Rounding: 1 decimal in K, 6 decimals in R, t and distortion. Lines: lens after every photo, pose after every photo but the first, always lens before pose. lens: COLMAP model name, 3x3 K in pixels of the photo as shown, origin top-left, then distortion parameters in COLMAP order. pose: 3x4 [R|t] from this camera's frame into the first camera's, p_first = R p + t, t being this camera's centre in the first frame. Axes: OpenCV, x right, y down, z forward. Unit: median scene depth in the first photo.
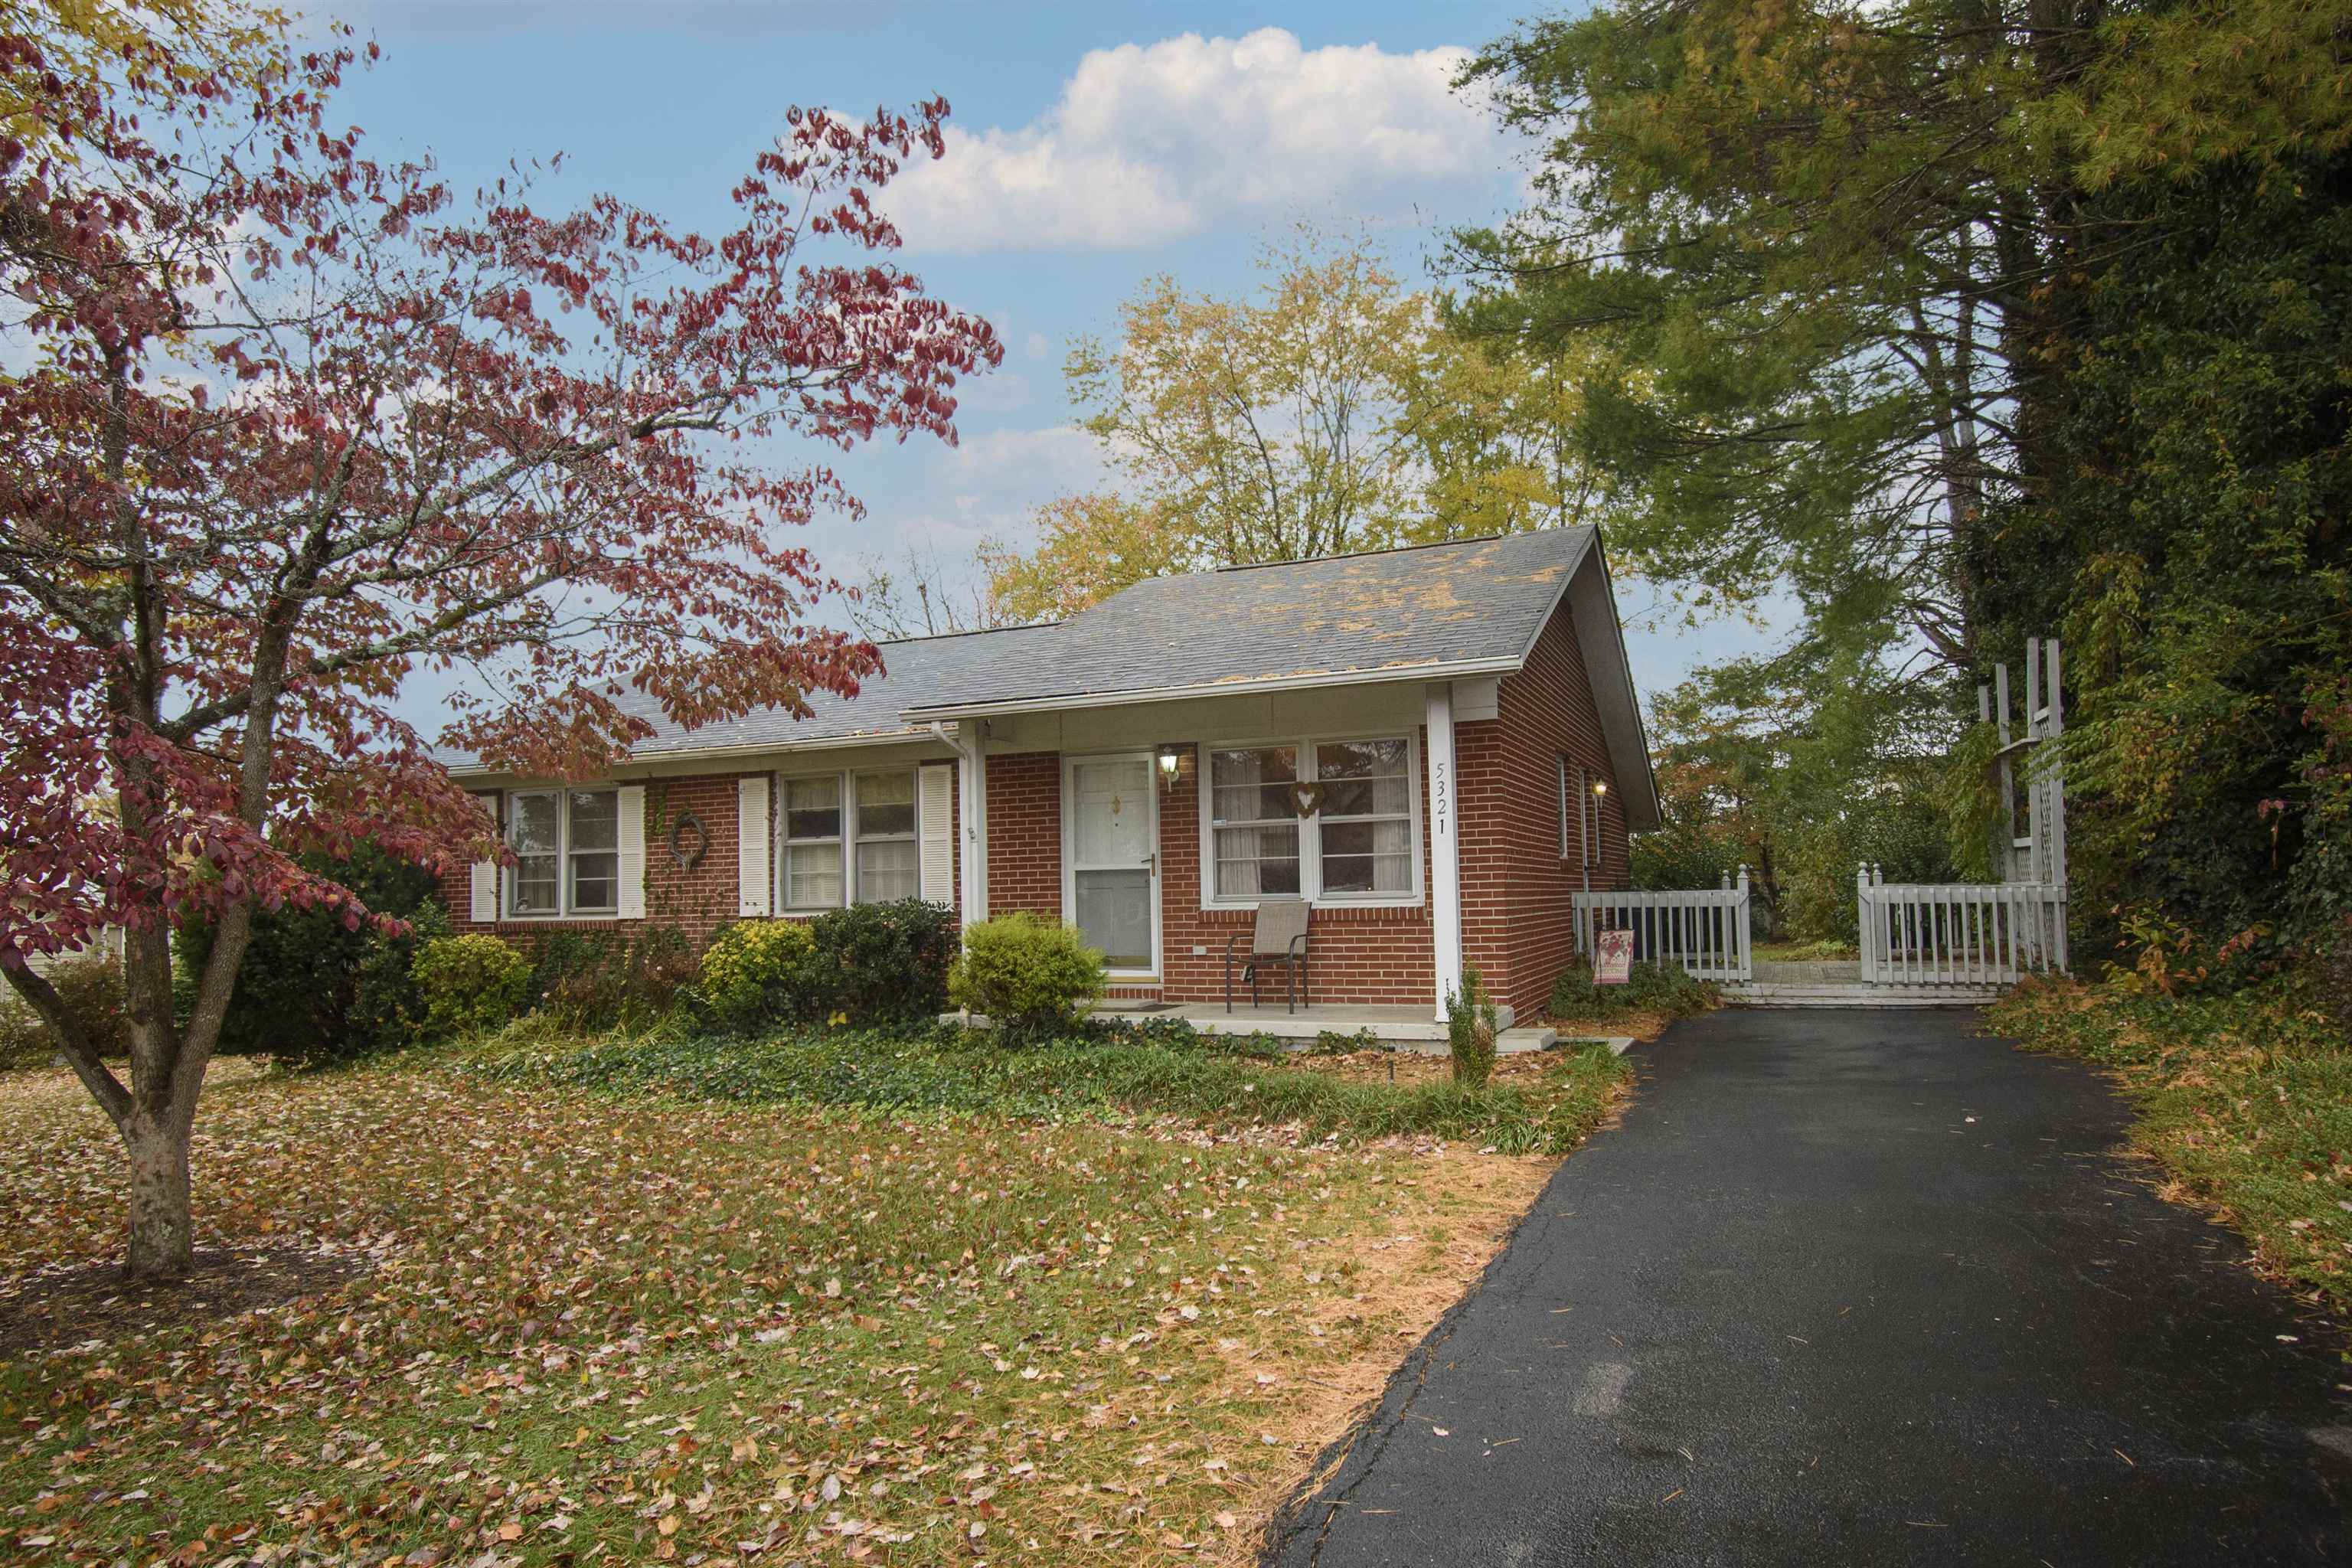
lens RADIAL K [[1406.8, 0, 1172.9], [0, 1406.8, 834.3], [0, 0, 1]] dist [0.018407, -0.001340]
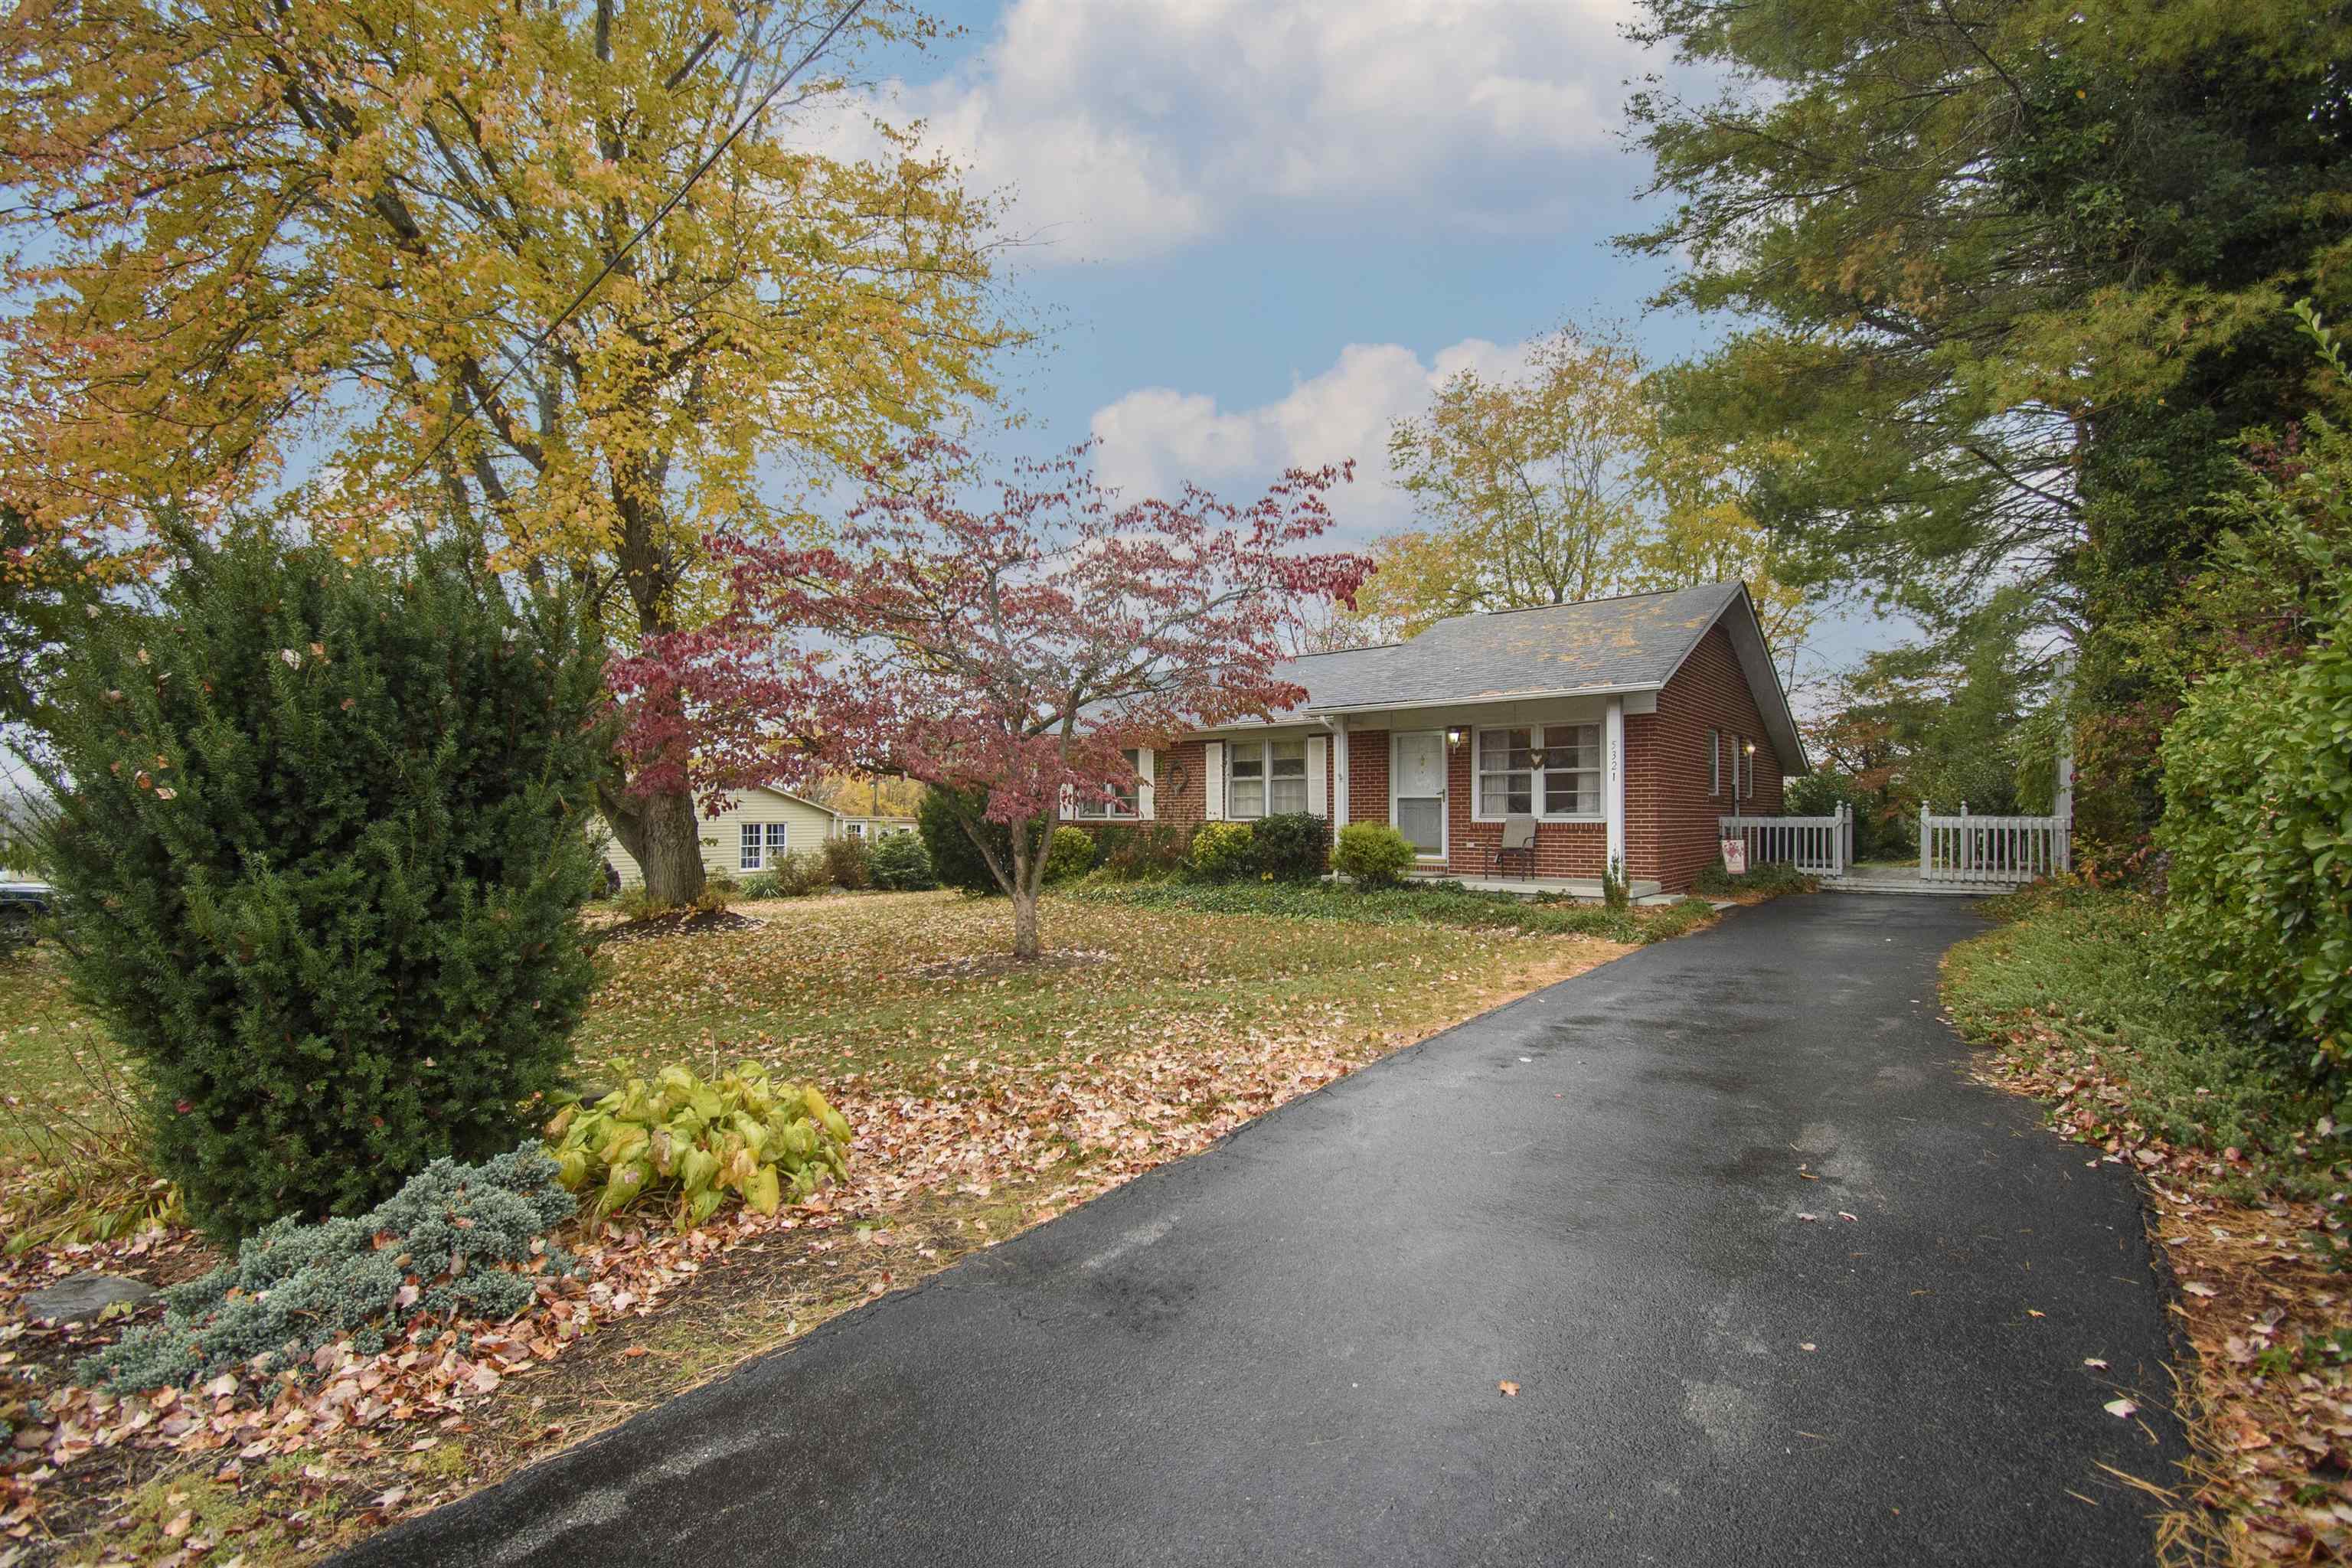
lens RADIAL K [[1065.6, 0, 1166.3], [0, 1065.6, 811.4], [0, 0, 1]] dist [0.001759, -0.000192]
pose [[0.963241, 0.019949, -0.267896, 0.008319], [-0.008416, 0.998990, 0.044130, -0.013114], [0.268506, -0.040253, 0.962437, -0.344205]]
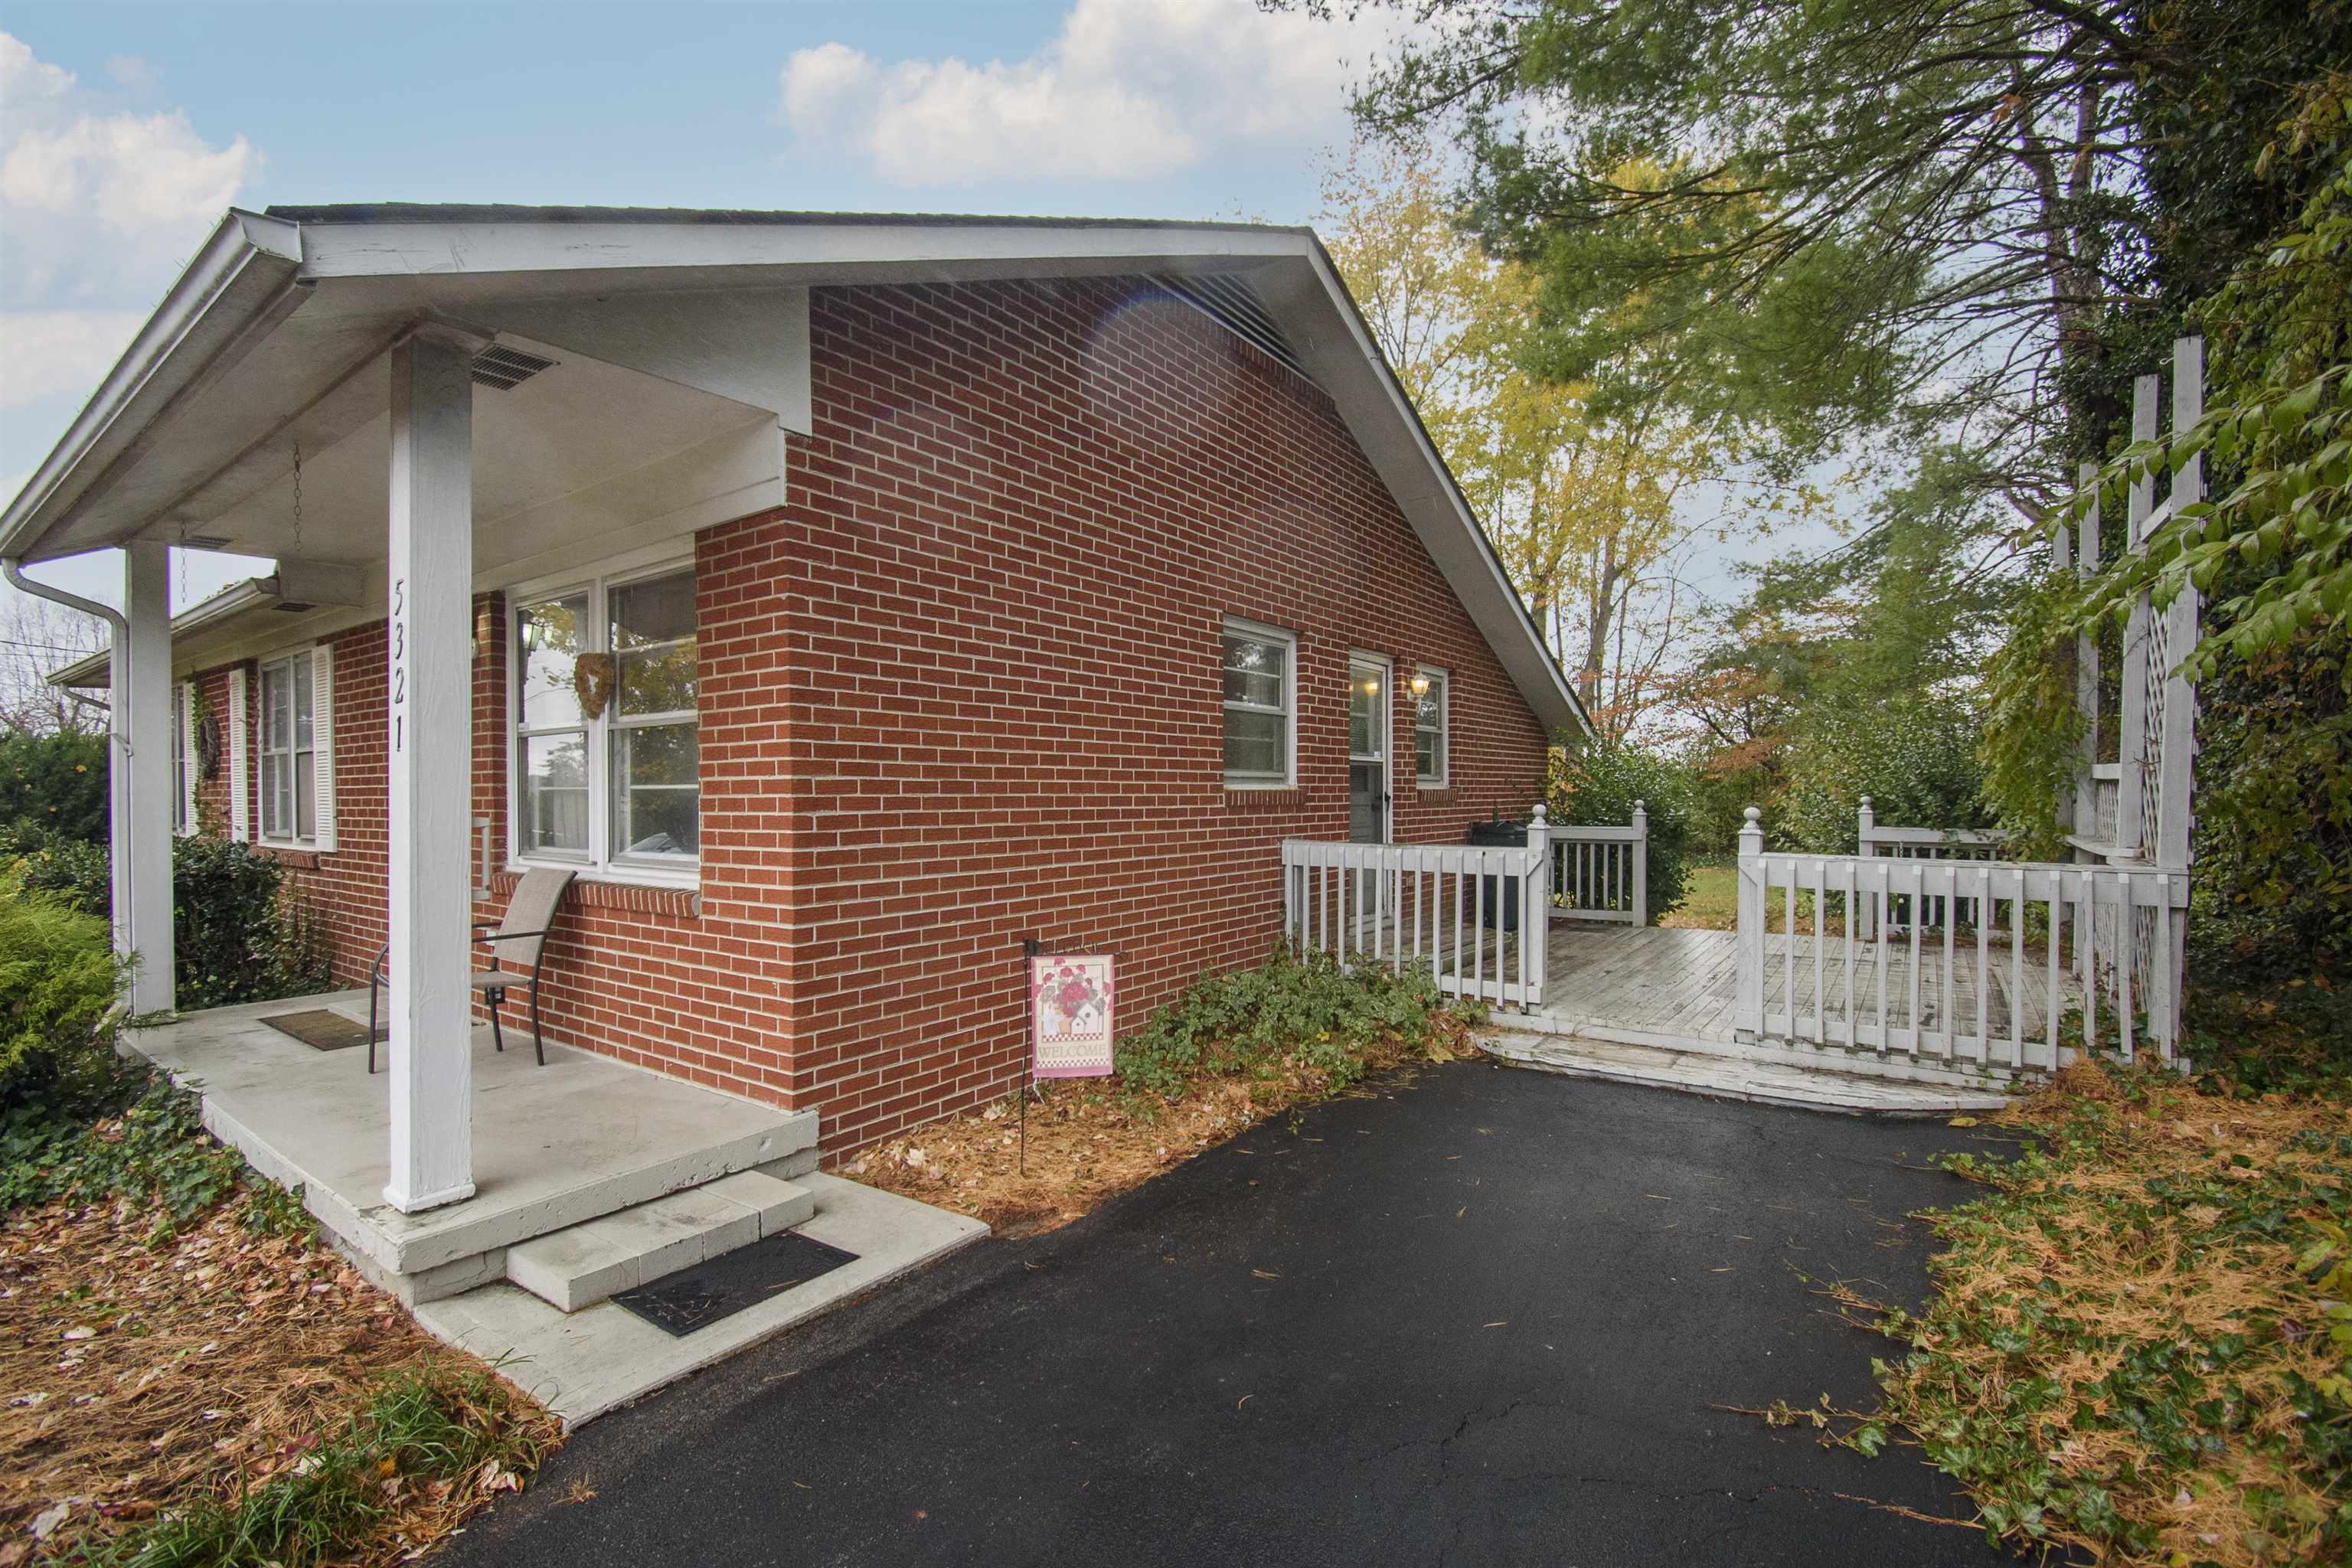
lens RADIAL K [[1011.3, 0, 1209.3], [0, 1011.3, 792.8], [0, 0, 1]] dist [0.001162, -0.000061]
pose [[0.976893, 0.018928, -0.212888, 0.385893], [-0.008081, 0.998630, 0.051707, -0.004393], [0.213575, -0.048792, 0.975708, 0.607065]]
